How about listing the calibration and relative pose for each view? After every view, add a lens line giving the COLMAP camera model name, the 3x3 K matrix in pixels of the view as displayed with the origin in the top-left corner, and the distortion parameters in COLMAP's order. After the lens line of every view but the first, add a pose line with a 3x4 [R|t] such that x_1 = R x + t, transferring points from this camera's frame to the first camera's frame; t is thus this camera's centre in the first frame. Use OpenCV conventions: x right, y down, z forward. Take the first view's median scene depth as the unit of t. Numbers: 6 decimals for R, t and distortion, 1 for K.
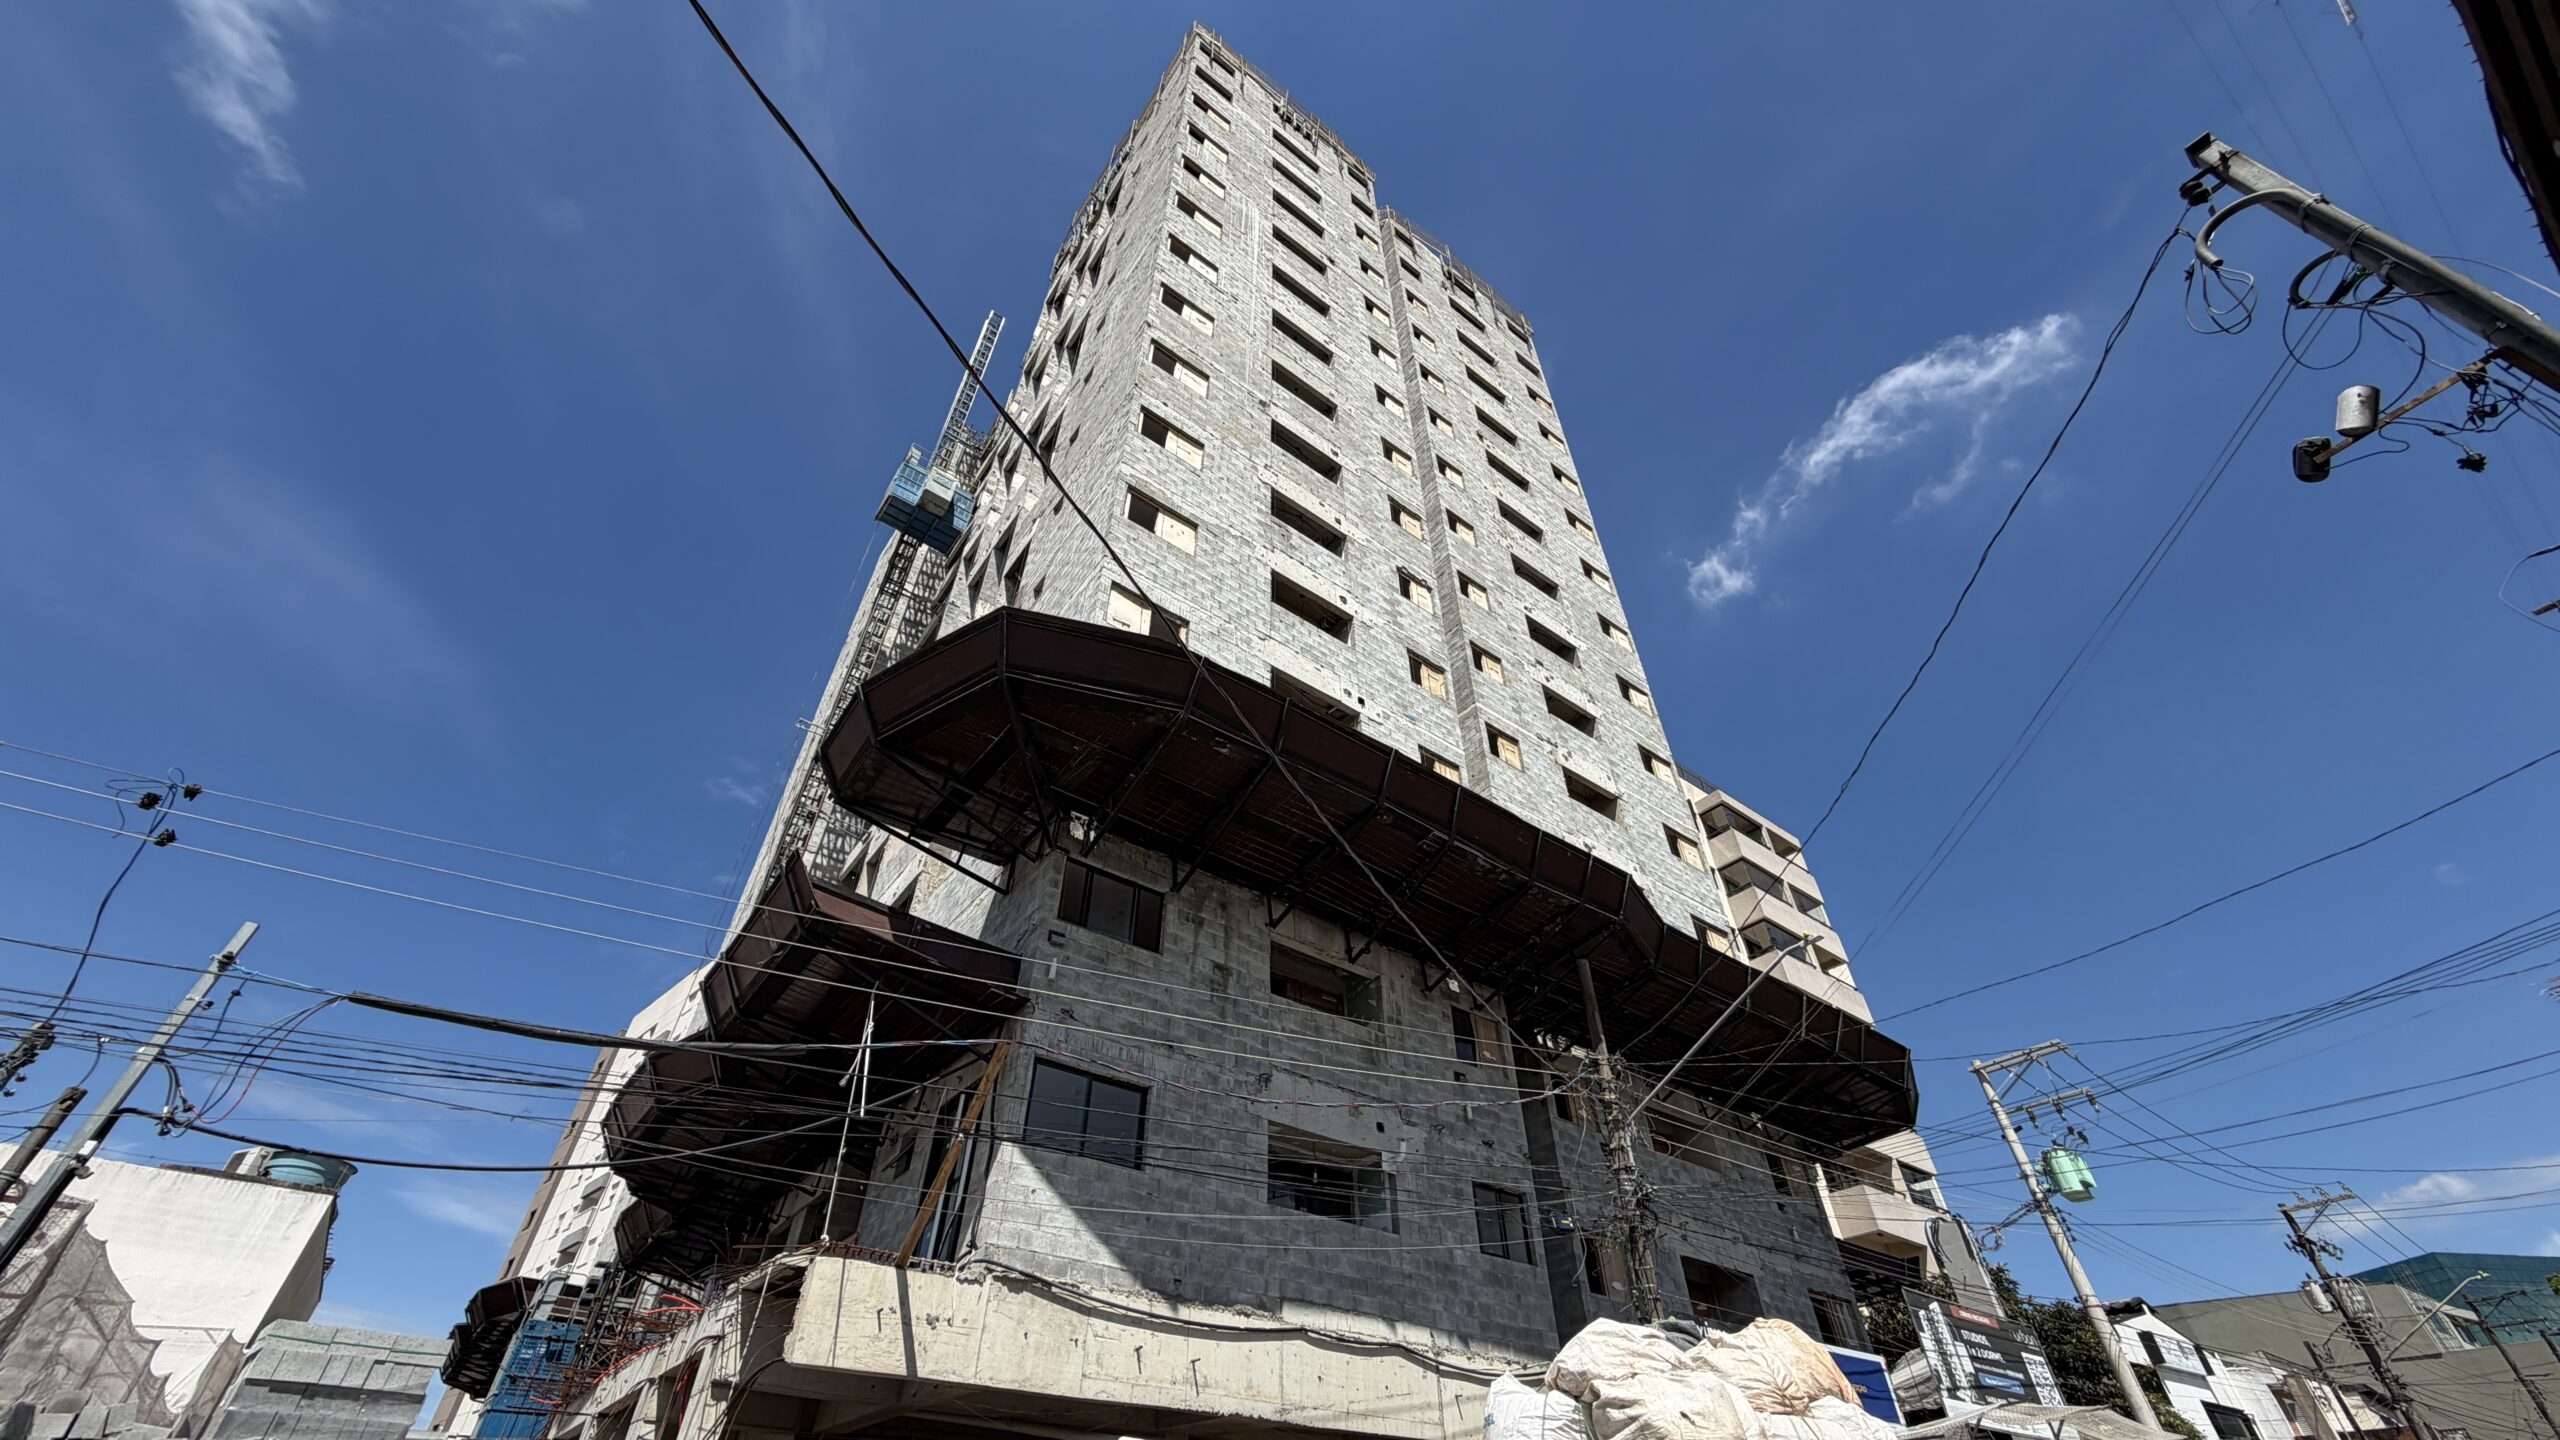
lens RADIAL K [[1015.4, 0, 1277.3], [0, 1015.4, 717.3], [0, 0, 1]] dist [0.000266, -0.000094]
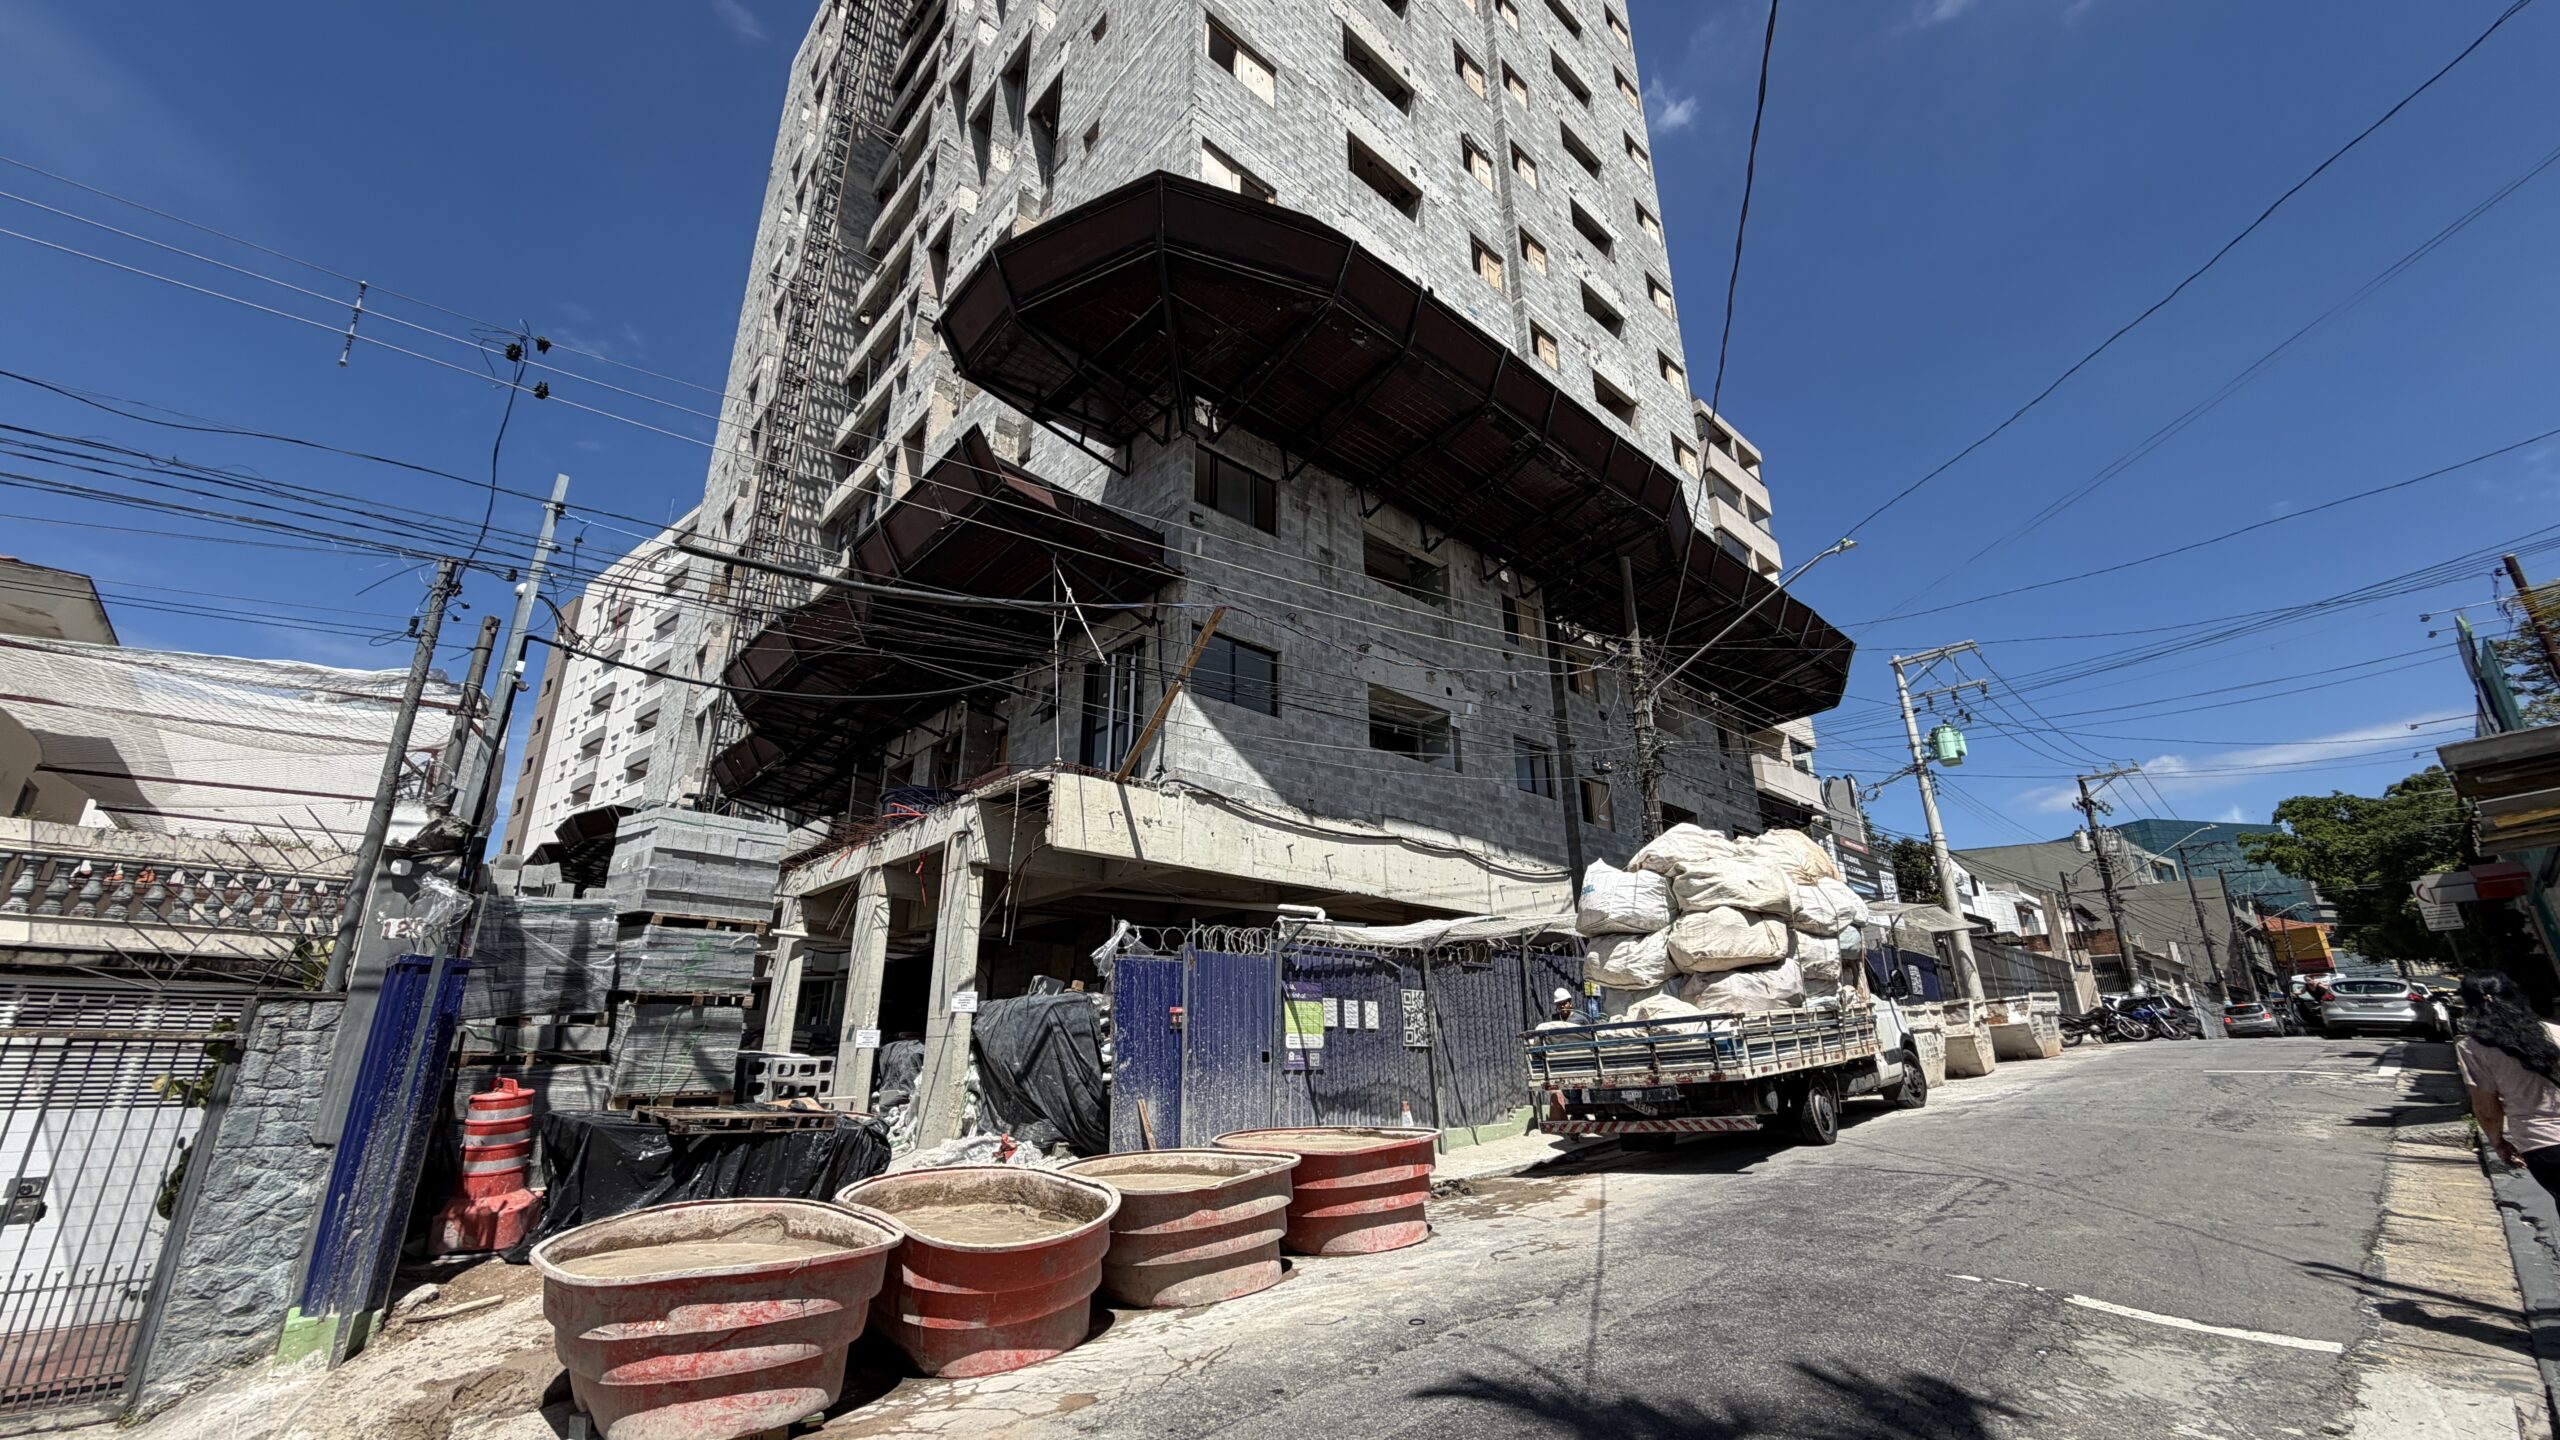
lens RADIAL K [[1015.4, 0, 1277.3], [0, 1015.4, 717.3], [0, 0, 1]] dist [0.000266, -0.000094]
pose [[0.996199, 0.020608, 0.084633, -0.187827], [-0.051602, 0.922393, 0.382790, -0.005026], [-0.070176, -0.385702, 0.919951, -0.068647]]
